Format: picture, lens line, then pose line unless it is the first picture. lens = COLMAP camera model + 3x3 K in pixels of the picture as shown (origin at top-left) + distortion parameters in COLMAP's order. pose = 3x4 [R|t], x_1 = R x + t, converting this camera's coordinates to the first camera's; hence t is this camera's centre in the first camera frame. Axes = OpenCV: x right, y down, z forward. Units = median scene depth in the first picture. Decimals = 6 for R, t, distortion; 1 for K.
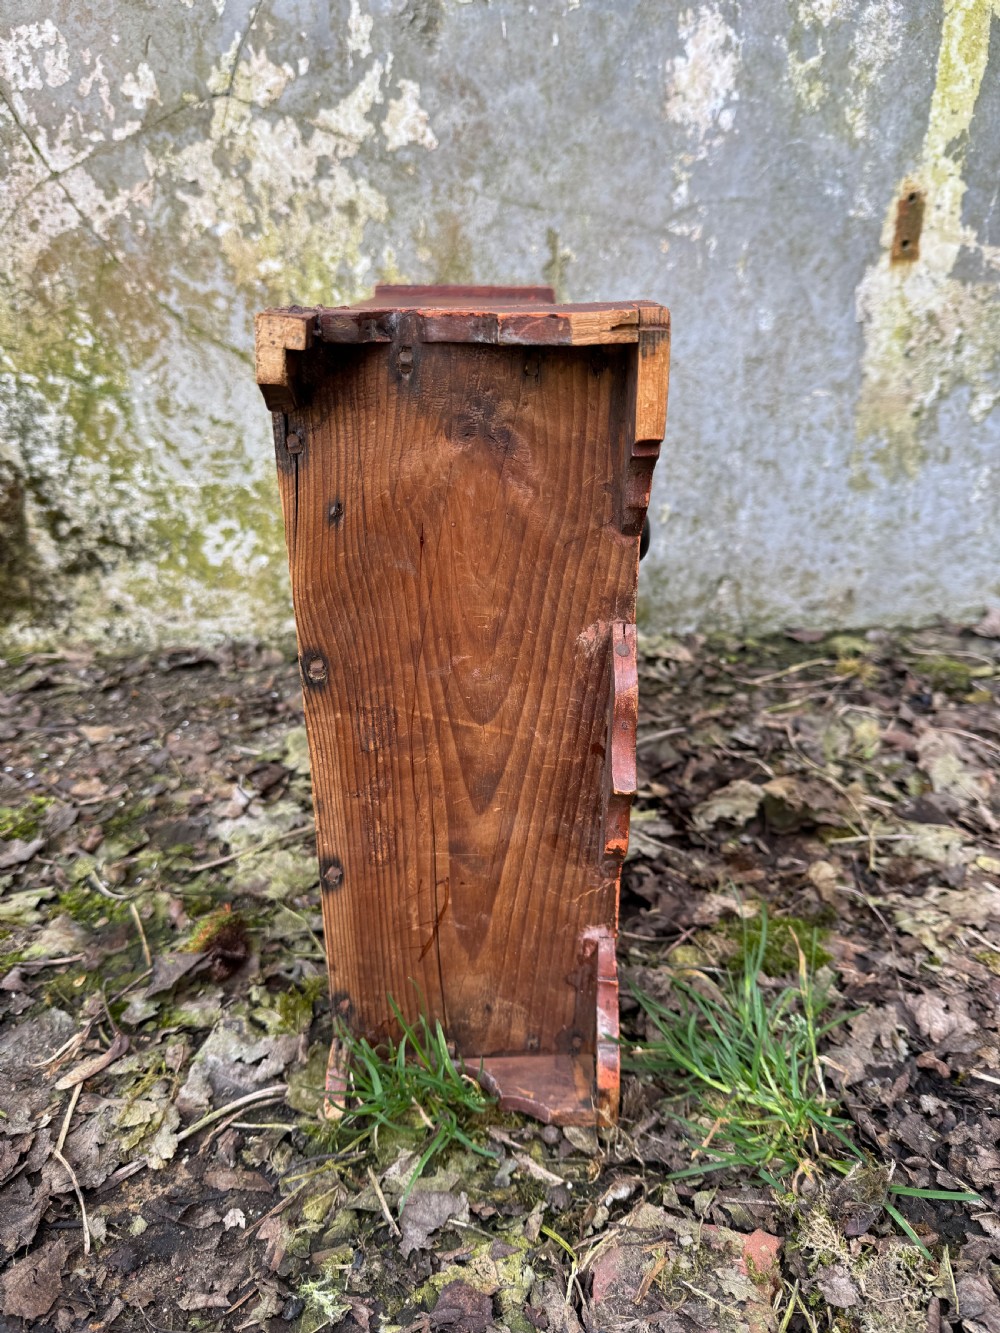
lens RADIAL K [[967.5, 0, 506.6], [0, 967.5, 671.6], [0, 0, 1]] dist [-0.025212, 0.006863]
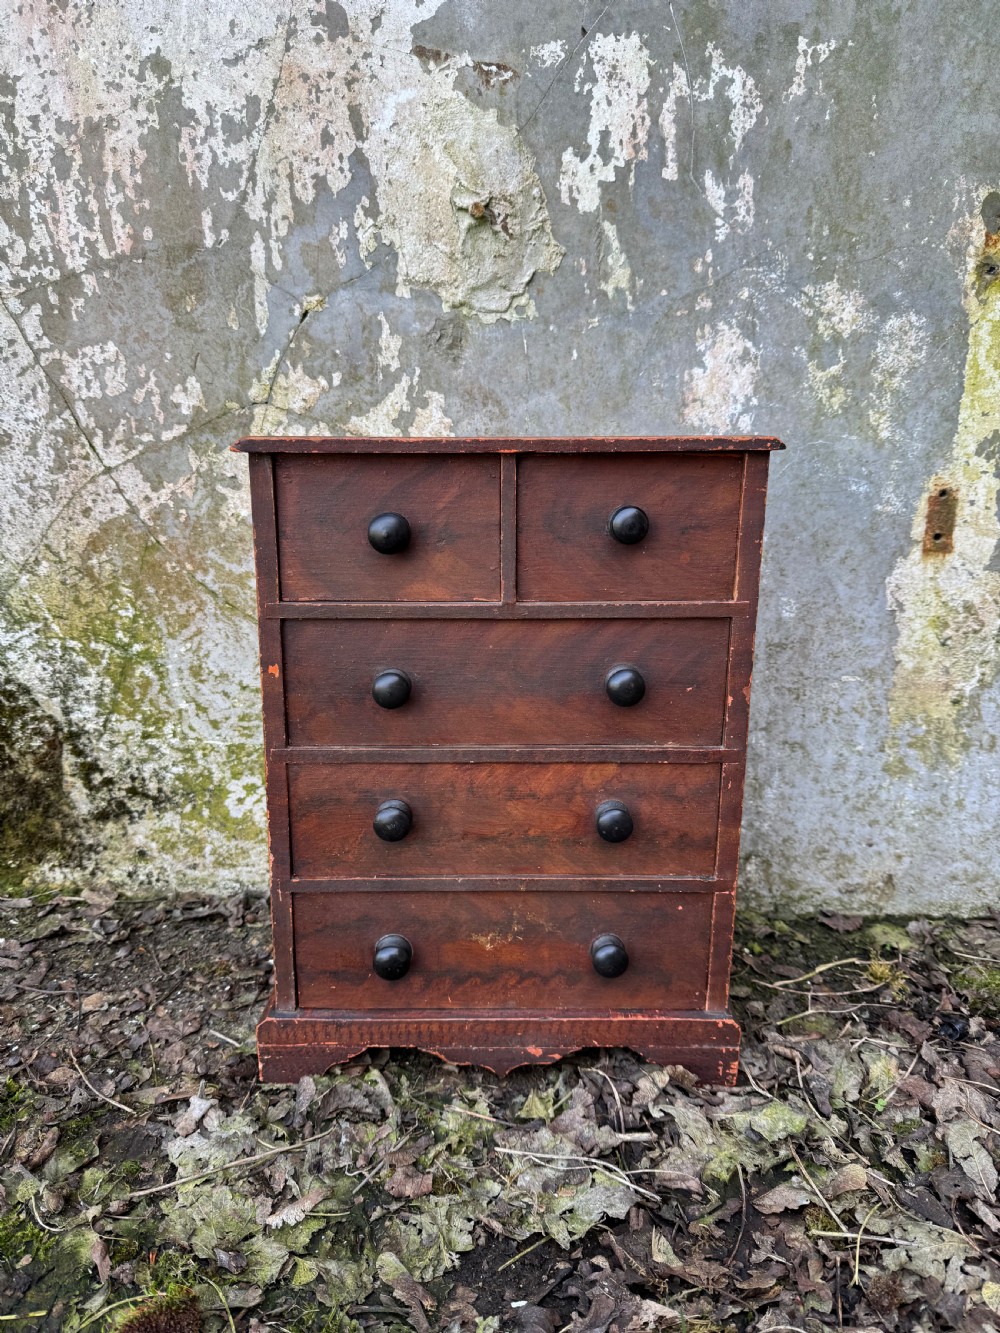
lens RADIAL K [[955.4, 0, 504.0], [0, 955.4, 673.5], [0, 0, 1]] dist [-0.009535, -0.003374]
pose [[0.991886, 0.041326, -0.120223, 0.106739], [-0.057594, 0.989149, -0.135159, -0.161042], [0.113333, 0.140986, 0.983503, 0.019417]]
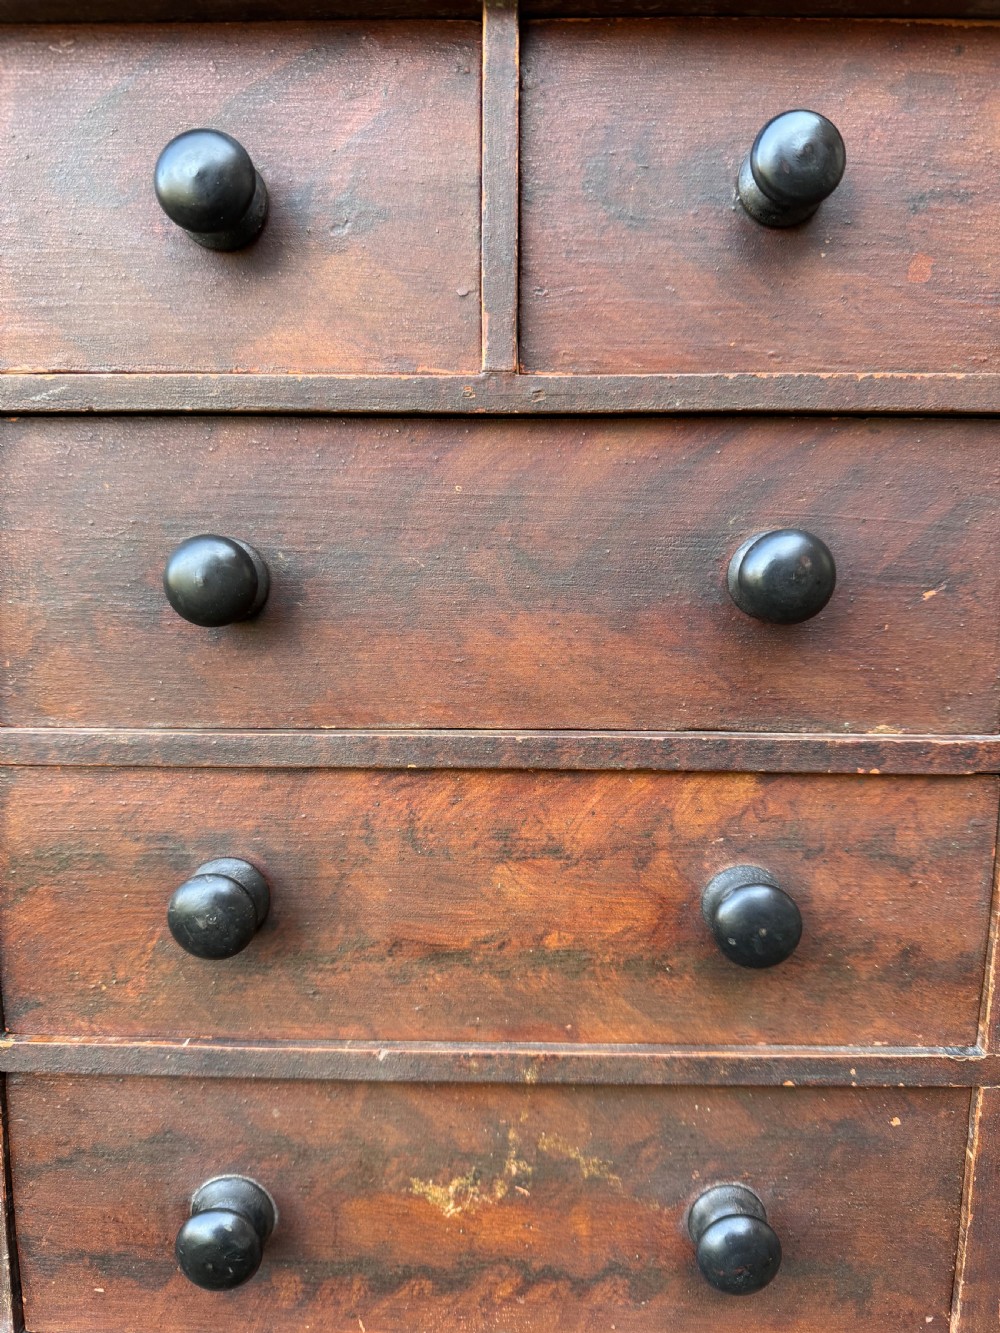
lens RADIAL K [[932.7, 0, 501.0], [0, 932.7, 655.3], [0, 0, 1]] dist [-0.069034, -0.000600]
pose [[0.989224, 0.031338, -0.143015, 0.063881], [-0.069175, 0.960956, -0.267914, -0.146604], [0.129035, 0.274920, 0.952769, 0.495327]]
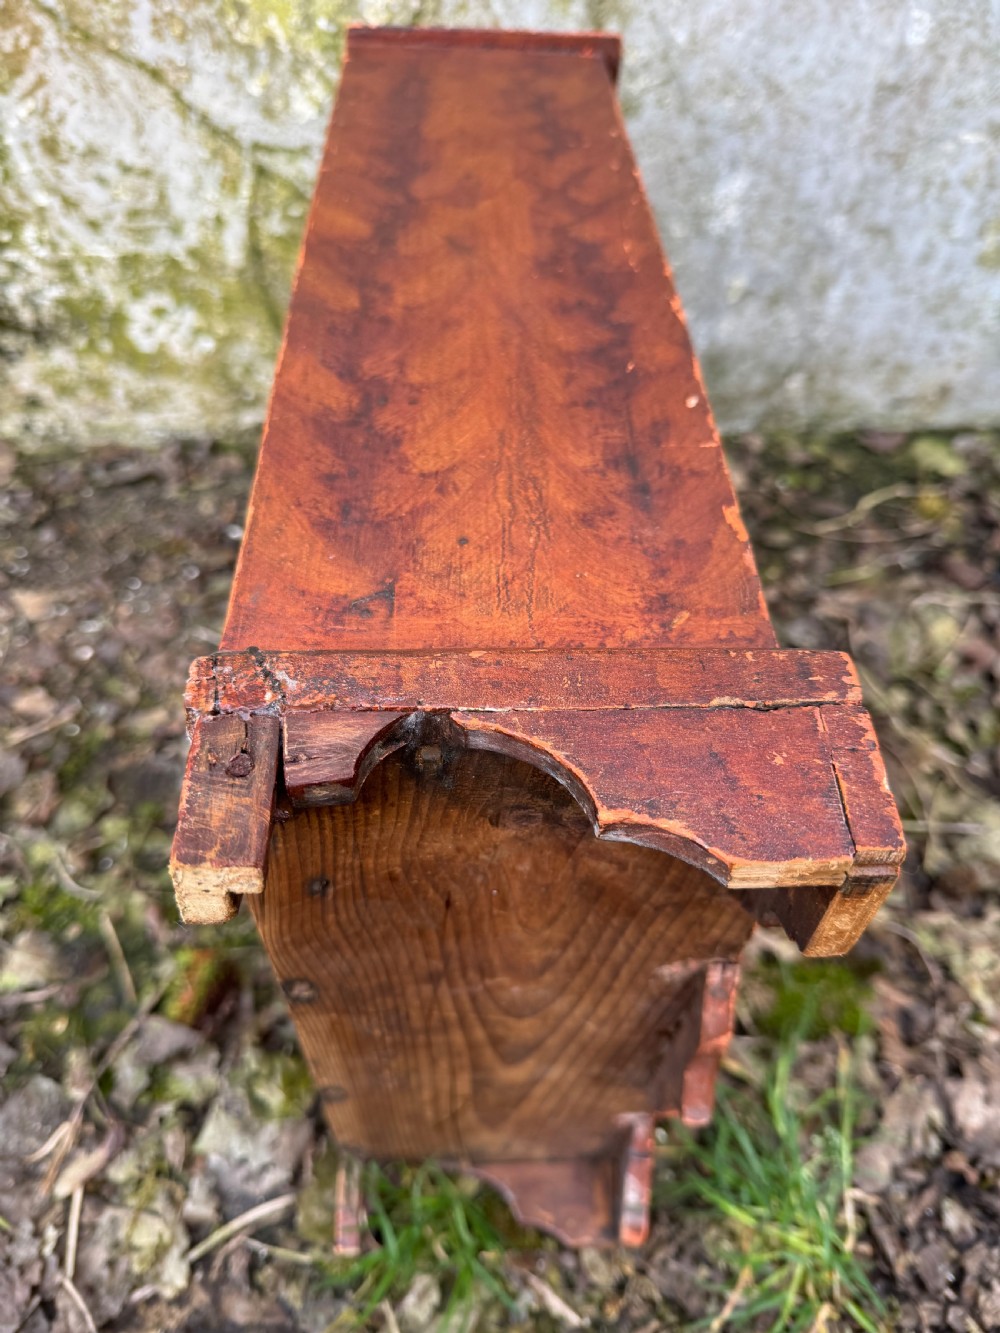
lens RADIAL K [[1003.5, 0, 498.7], [0, 1003.5, 671.5], [0, 0, 1]] dist [-0.045210, 0.023473]
pose [[0.999580, 0.024442, 0.015558, -0.029585], [-0.028779, 0.899639, 0.435686, -0.267299], [-0.003348, -0.435951, 0.899964, 0.186625]]
